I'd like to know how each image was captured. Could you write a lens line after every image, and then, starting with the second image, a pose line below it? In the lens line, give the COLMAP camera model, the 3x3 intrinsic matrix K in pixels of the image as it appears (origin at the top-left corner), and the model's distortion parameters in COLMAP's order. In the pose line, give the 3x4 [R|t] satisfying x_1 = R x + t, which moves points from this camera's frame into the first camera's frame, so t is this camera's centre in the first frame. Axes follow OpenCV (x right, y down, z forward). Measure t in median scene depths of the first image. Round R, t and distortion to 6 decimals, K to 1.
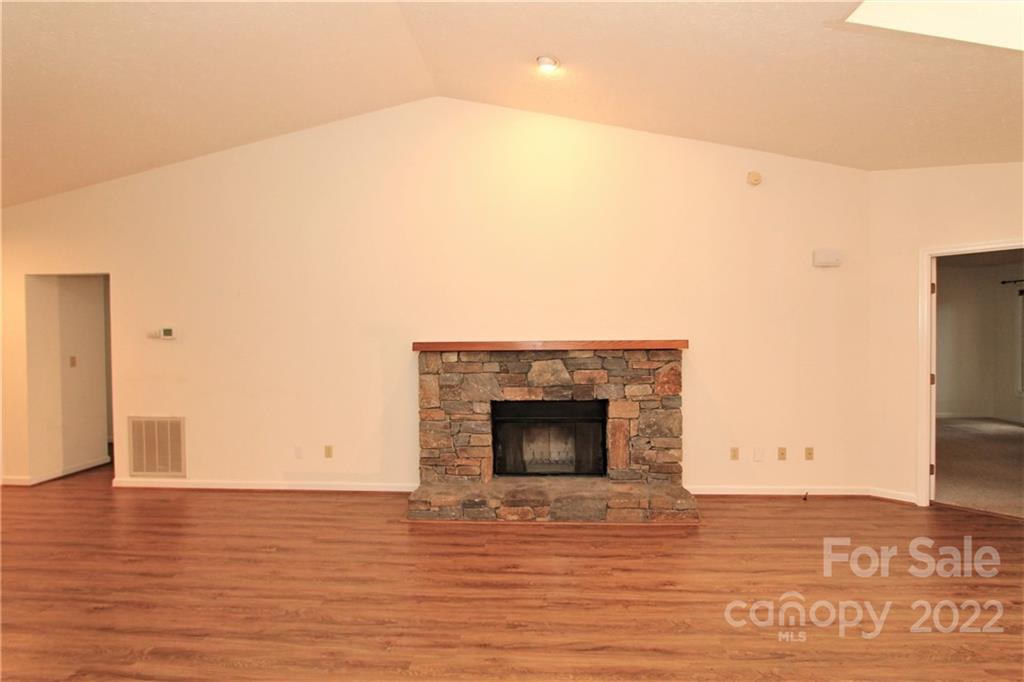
lens RADIAL K [[482.3, 0, 508.8], [0, 482.3, 335.2], [0, 0, 1]] dist [-0.016572, 0.000083]
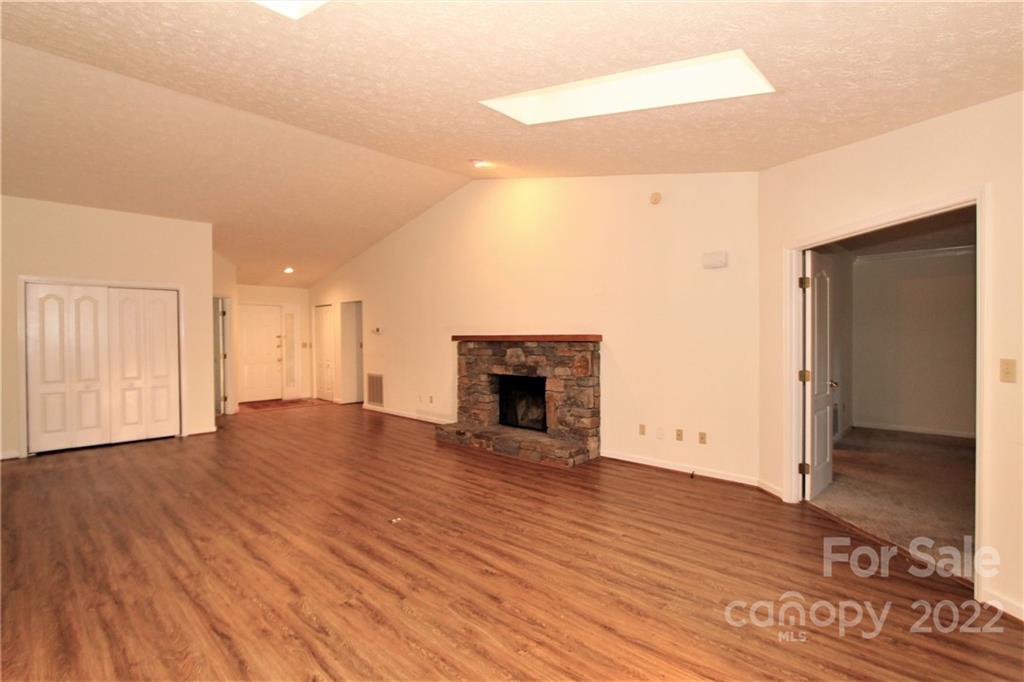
lens RADIAL K [[482.3, 0, 514.5], [0, 482.3, 340.0], [0, 0, 1]] dist [-0.016572, 0.000083]
pose [[0.764580, 0.009757, -0.644455, 1.034193], [0.012041, 0.999495, 0.029417, -0.015953], [0.644417, -0.030251, 0.764076, -0.122553]]
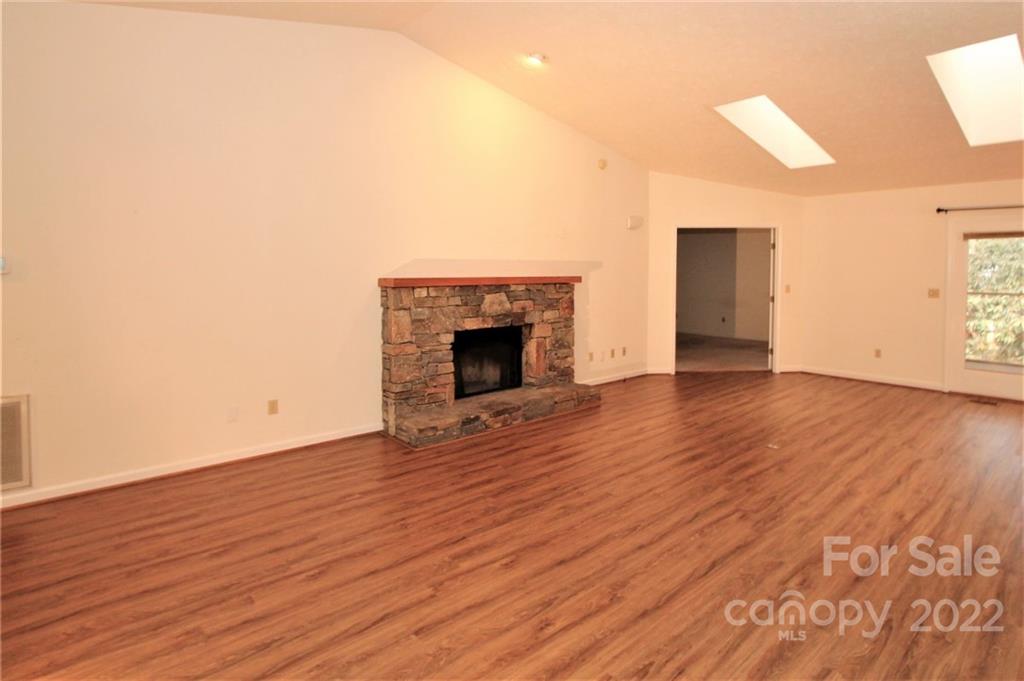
lens RADIAL K [[546.5, 0, 549.0], [0, 546.5, 289.5], [0, 0, 1]] dist [-0.008489, -0.002272]
pose [[0.688208, -0.015588, 0.725346, -0.801185], [-0.010644, 0.999445, 0.031577, -0.000656], [-0.725435, -0.029451, 0.687660, -0.009620]]
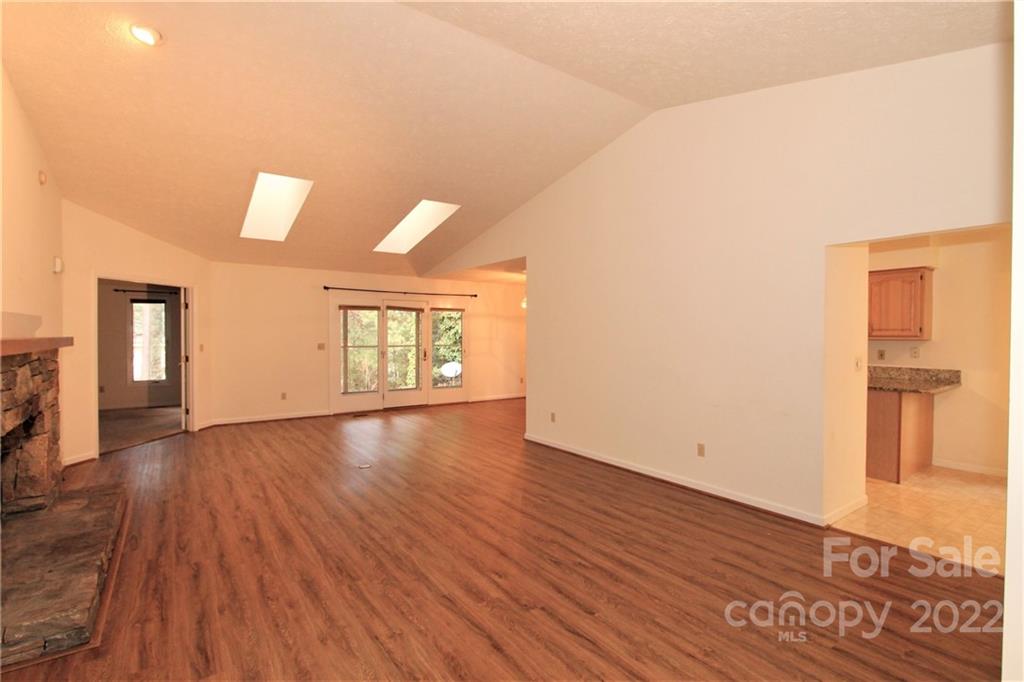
lens RADIAL K [[482.3, 0, 508.5], [0, 482.3, 340.3], [0, 0, 1]] dist [-0.016572, 0.000083]
pose [[-0.630689, -0.002327, 0.776032, -0.904059], [0.000633, 0.999994, 0.003513, 0.013058], [-0.776036, 0.002707, -0.630683, 0.895185]]
